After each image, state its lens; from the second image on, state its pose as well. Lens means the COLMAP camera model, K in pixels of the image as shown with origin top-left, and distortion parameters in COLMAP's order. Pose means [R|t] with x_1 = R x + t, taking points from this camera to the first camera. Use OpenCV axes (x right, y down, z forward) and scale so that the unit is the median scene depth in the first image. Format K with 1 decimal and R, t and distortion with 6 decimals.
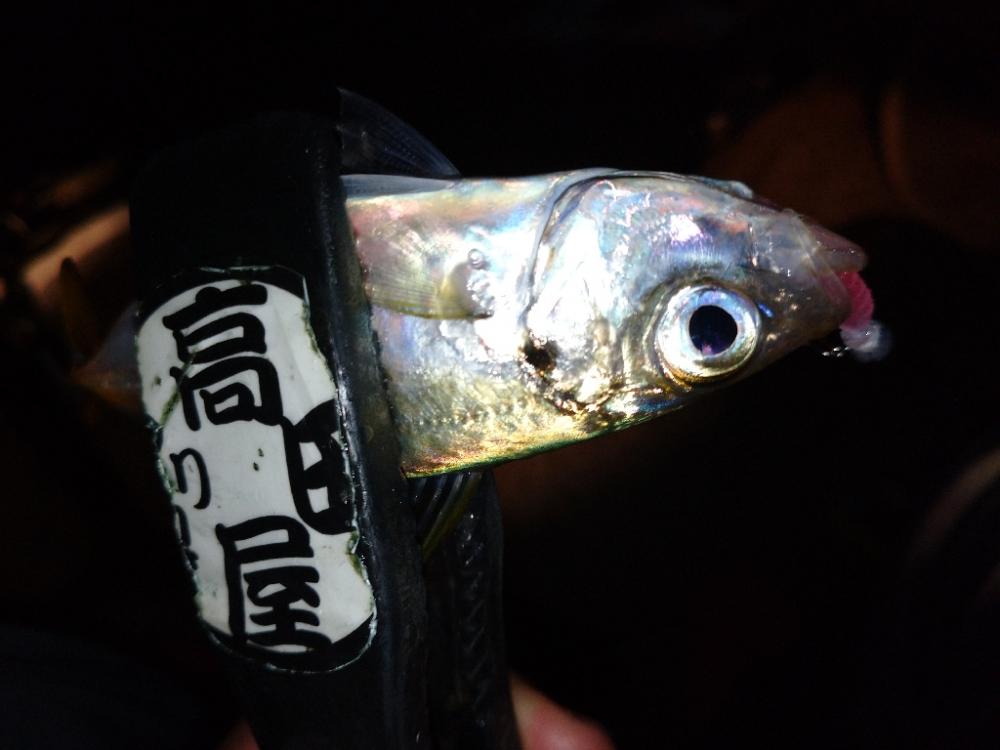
lens RADIAL K [[834.8, 0, 500.0], [0, 834.8, 375.0], [0, 0, 1]] dist [0.036227, -0.179796]
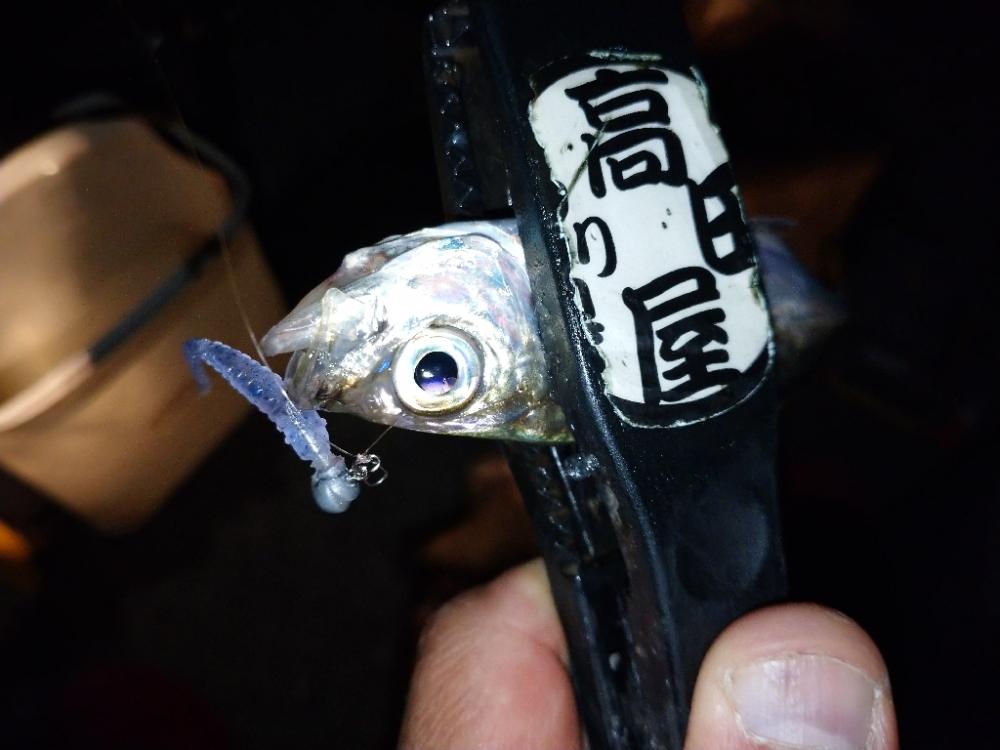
lens RADIAL K [[834.8, 0, 500.0], [0, 834.8, 375.0], [0, 0, 1]] dist [0.036227, -0.179796]
pose [[0.626400, -0.000904, 0.779501, -1.309389], [0.220406, 0.959398, -0.176004, 0.452898], [-0.747693, 0.282056, 0.601166, 0.555337]]
